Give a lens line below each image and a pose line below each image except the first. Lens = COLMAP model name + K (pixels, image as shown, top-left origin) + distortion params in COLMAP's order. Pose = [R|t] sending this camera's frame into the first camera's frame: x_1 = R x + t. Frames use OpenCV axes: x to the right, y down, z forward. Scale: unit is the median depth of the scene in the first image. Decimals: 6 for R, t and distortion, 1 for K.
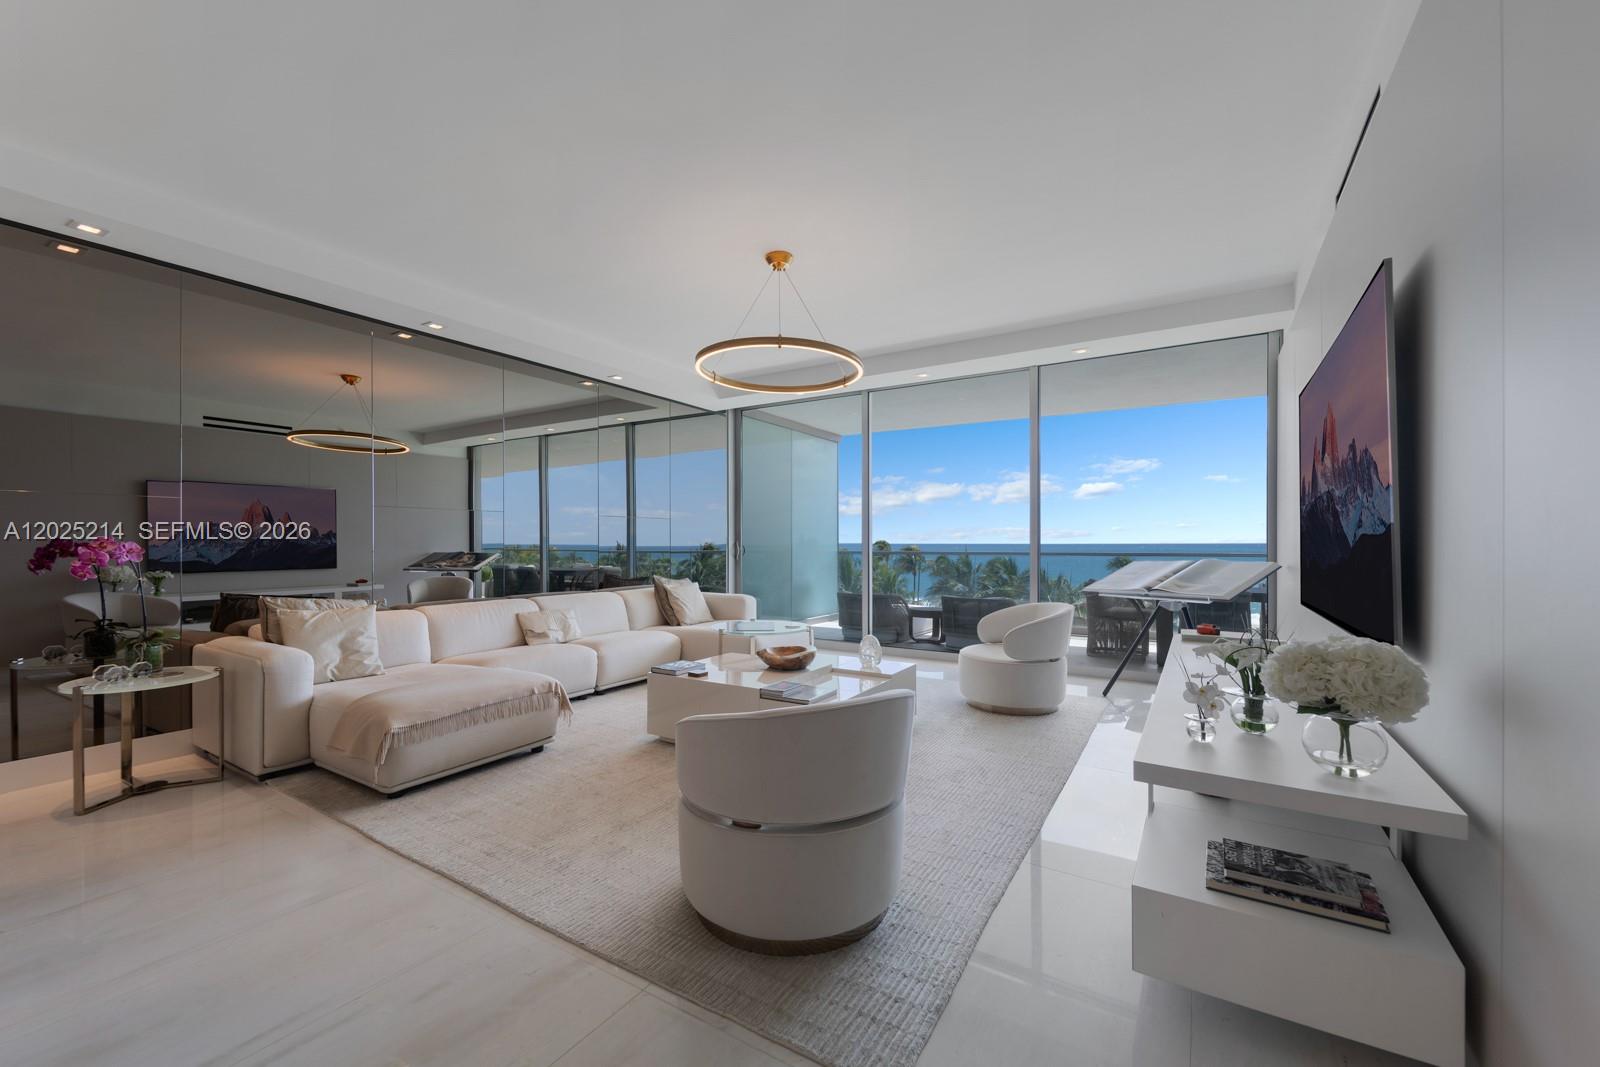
lens RADIAL K [[650.2, 0, 803.2], [0, 650.2, 538.5], [0, 0, 1]] dist [0.014817, -0.006568]
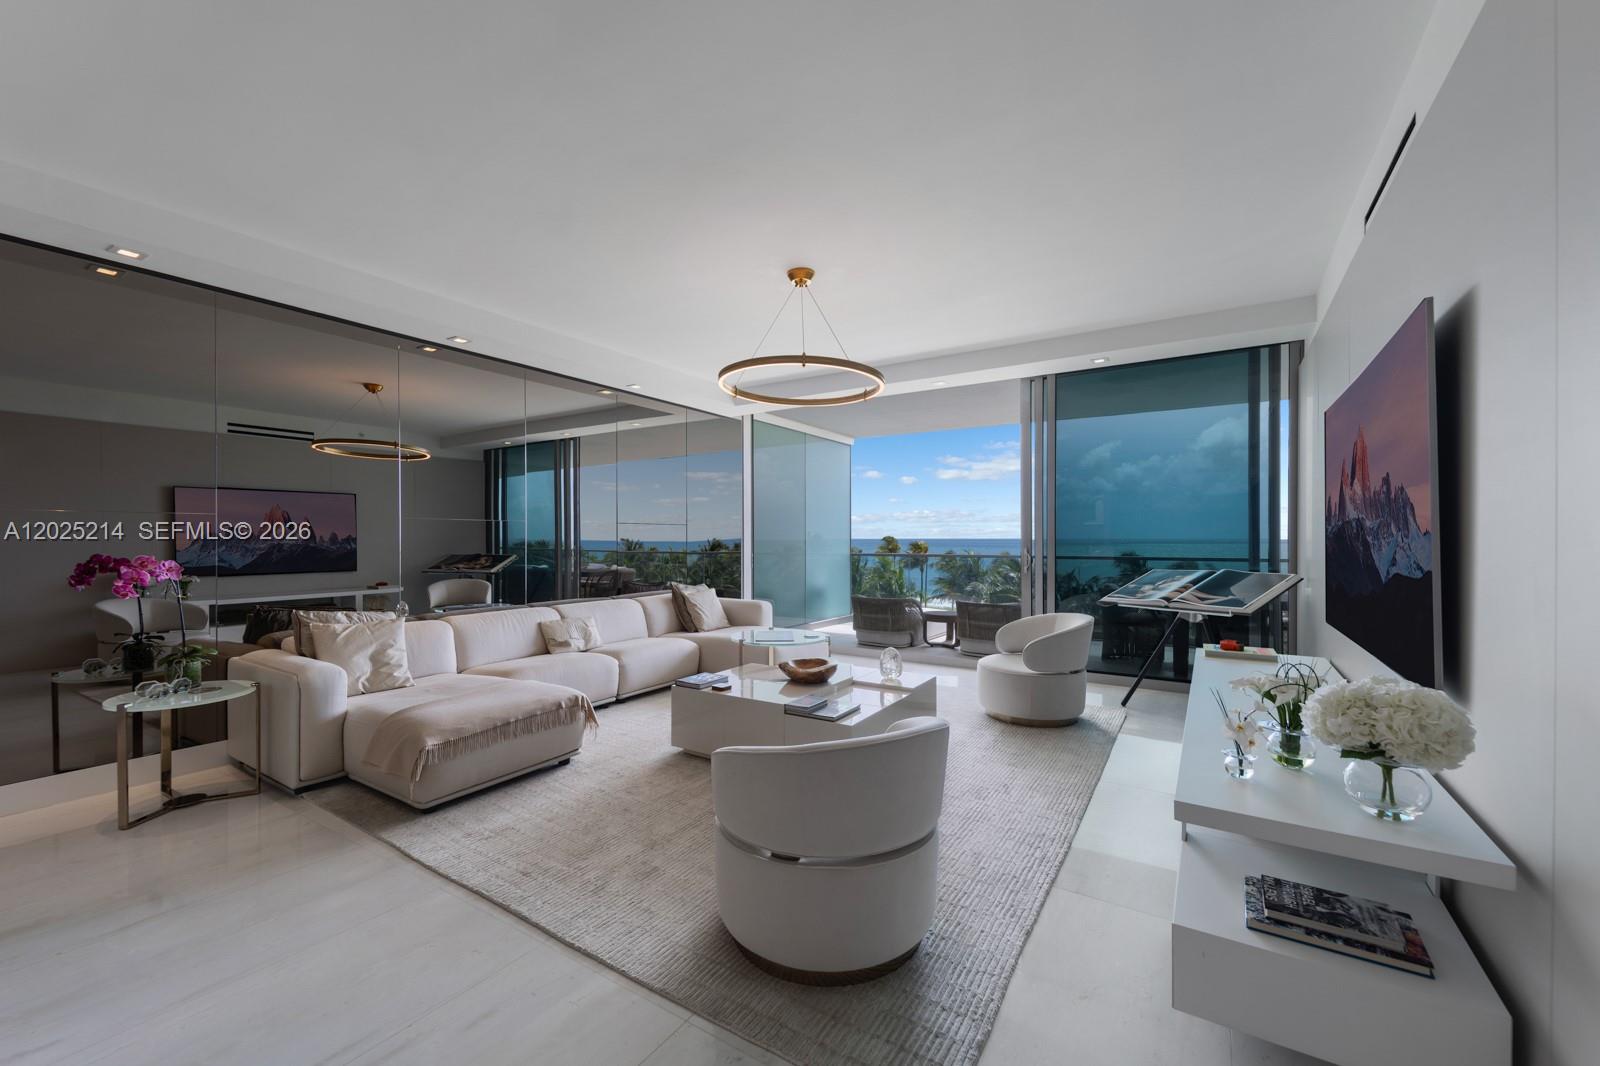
lens RADIAL K [[650.2, 0, 800.9], [0, 650.2, 534.1], [0, 0, 1]] dist [0.014817, -0.006568]
pose [[0.999889, -0.000449, -0.014902, -0.023335], [0.000469, 0.999999, 0.001354, -0.031145], [0.014901, -0.001361, 0.999888, -0.006843]]
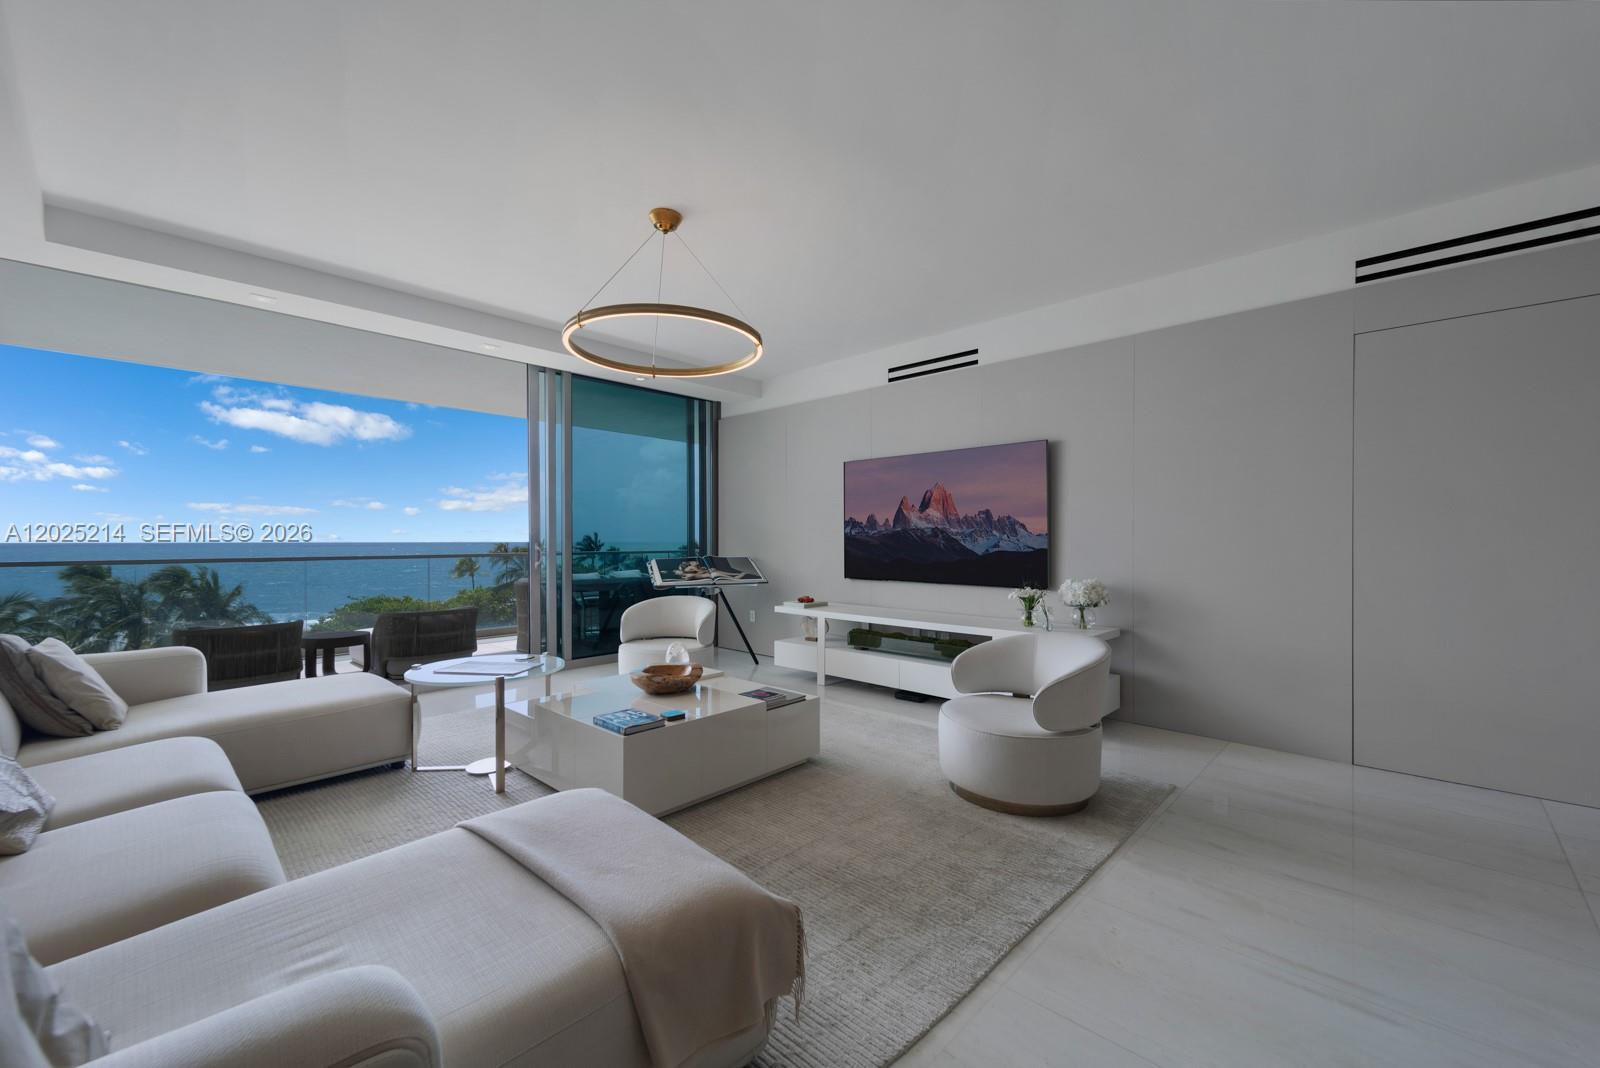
lens RADIAL K [[650.2, 0, 797.5], [0, 650.2, 539.6], [0, 0, 1]] dist [0.014817, -0.006568]
pose [[0.200462, 0.001307, 0.979701, -0.885328], [-0.003076, 0.999995, -0.000704, -0.005188], [-0.979697, -0.002873, 0.200465, 0.684182]]
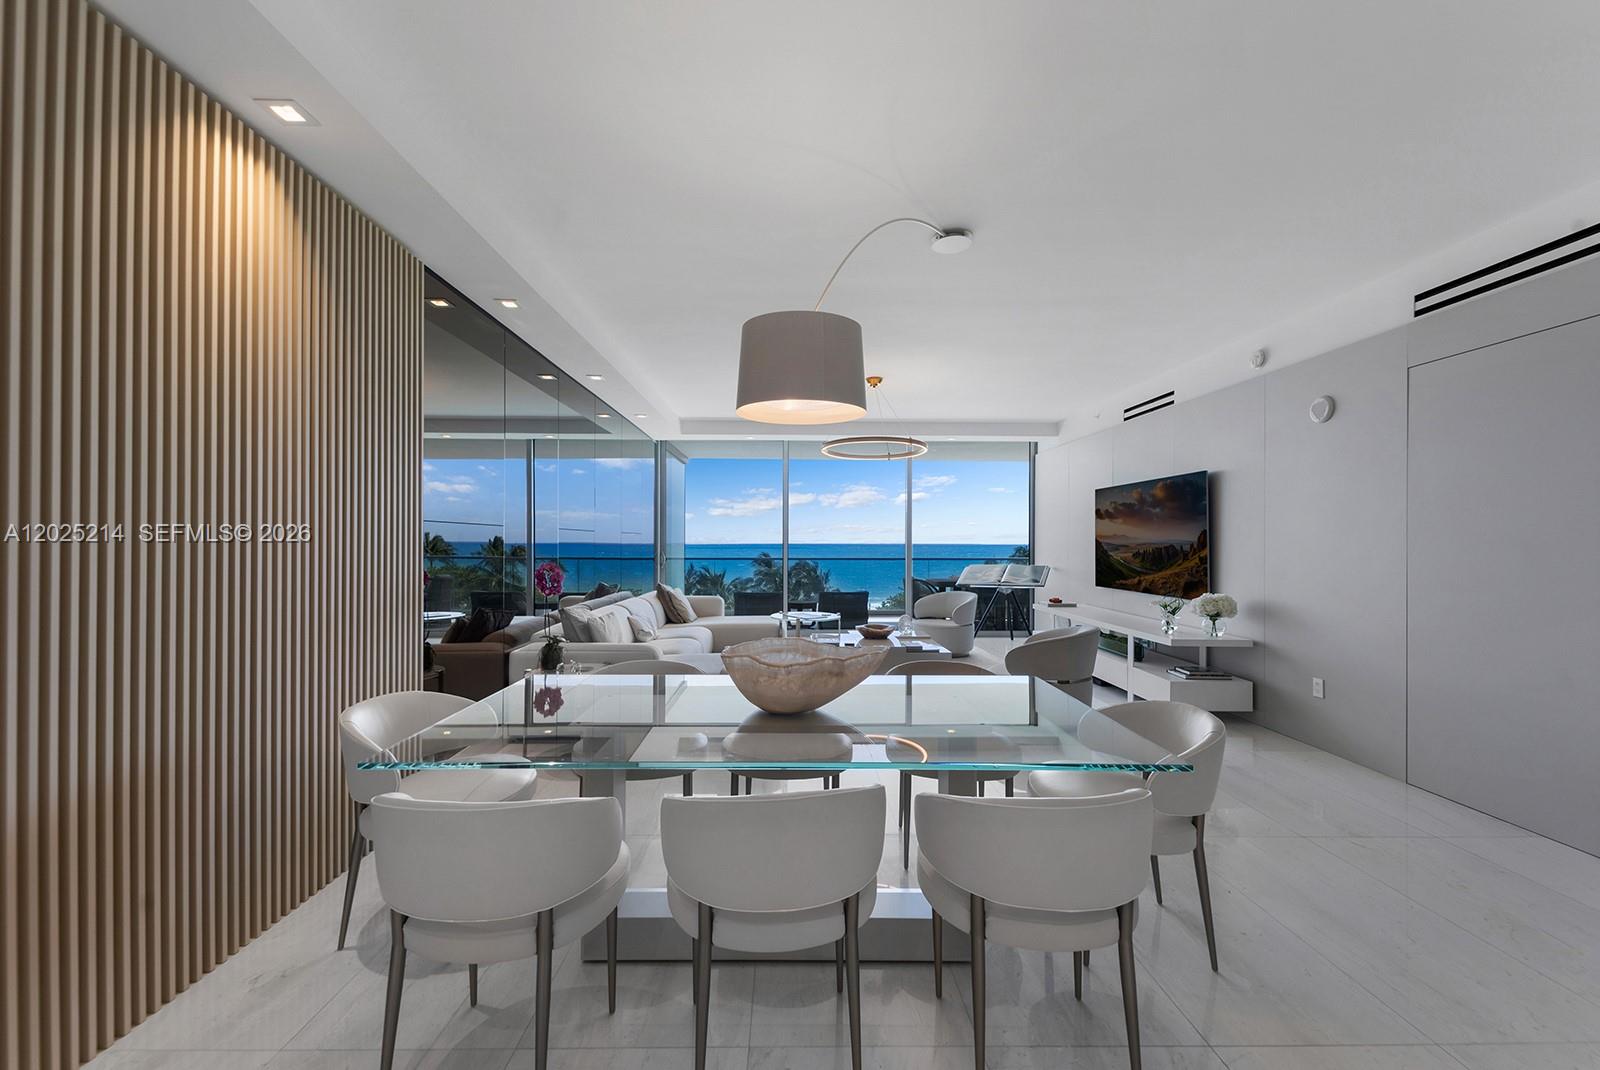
lens RADIAL K [[650.2, 0, 799.3], [0, 650.2, 525.9], [0, 0, 1]] dist [0.014817, -0.006568]
pose [[0.841908, 0.018587, 0.539301, -1.091504], [-0.008672, 0.999744, -0.020918, -0.040088], [-0.539551, 0.012934, 0.841853, -0.249873]]
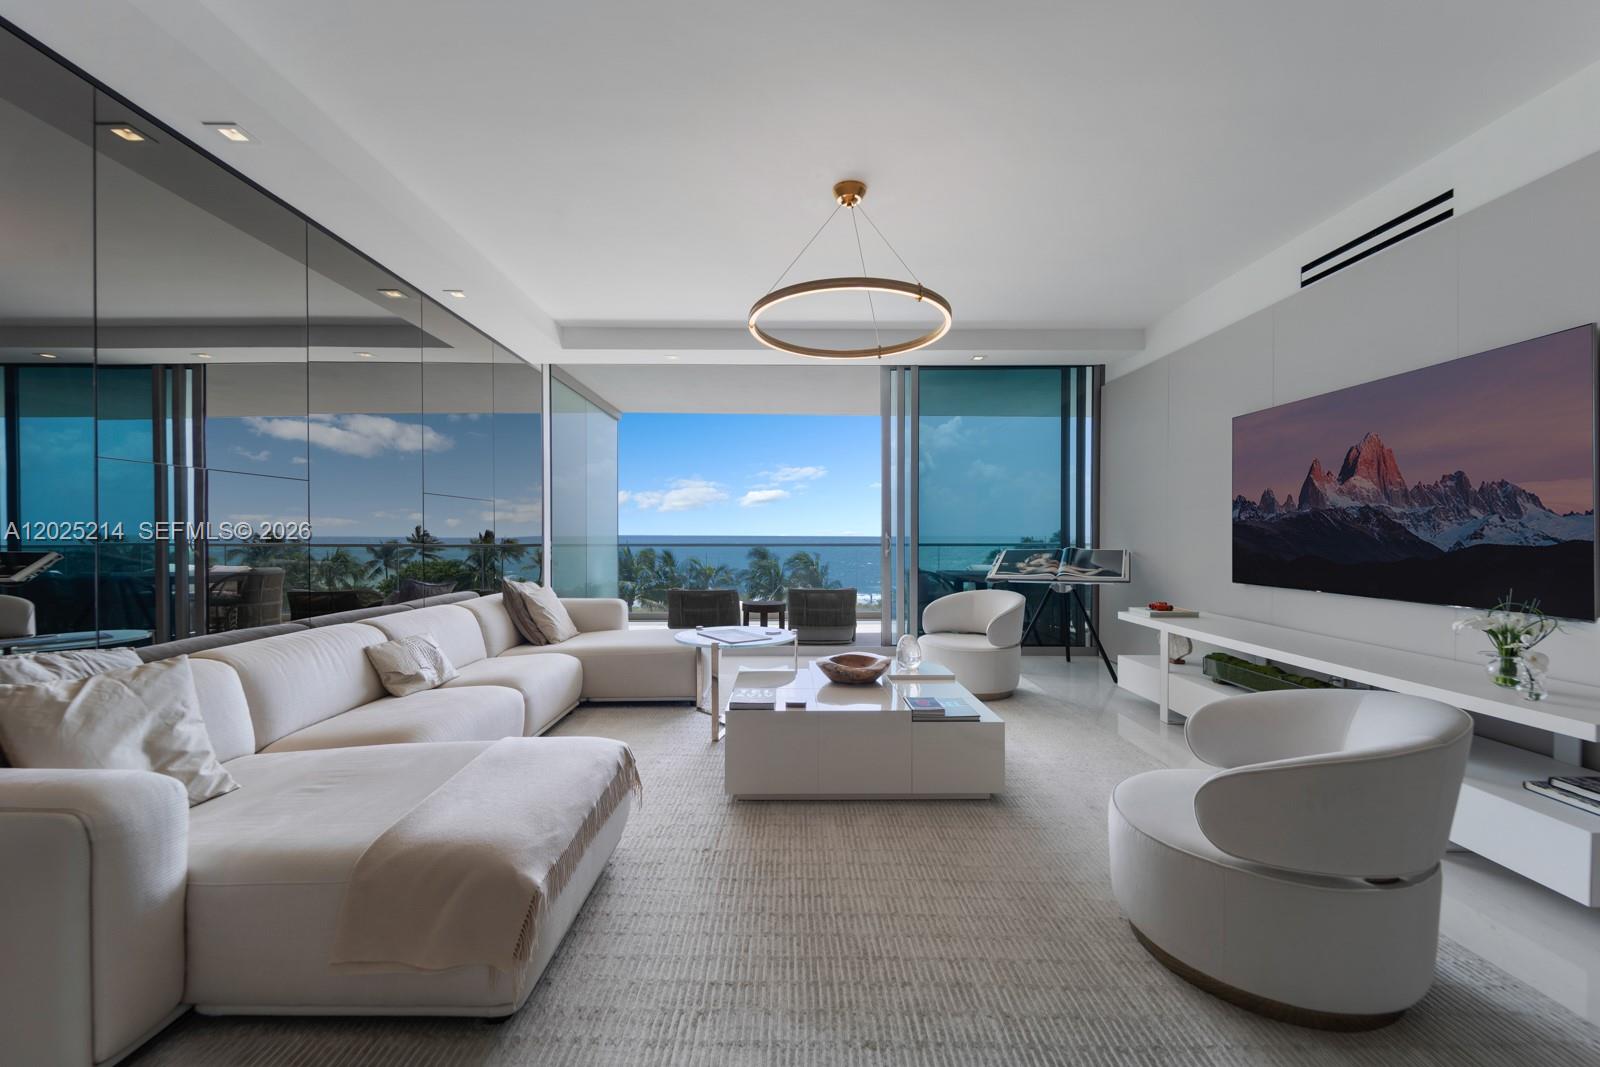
lens RADIAL K [[650.2, 0, 801.5], [0, 650.2, 530.9], [0, 0, 1]] dist [0.014817, -0.006568]
pose [[0.843546, 0.004175, 0.537040, -0.561134], [-0.005432, 0.999985, 0.000758, 0.002809], [-0.537029, -0.003556, 0.843556, 0.340800]]
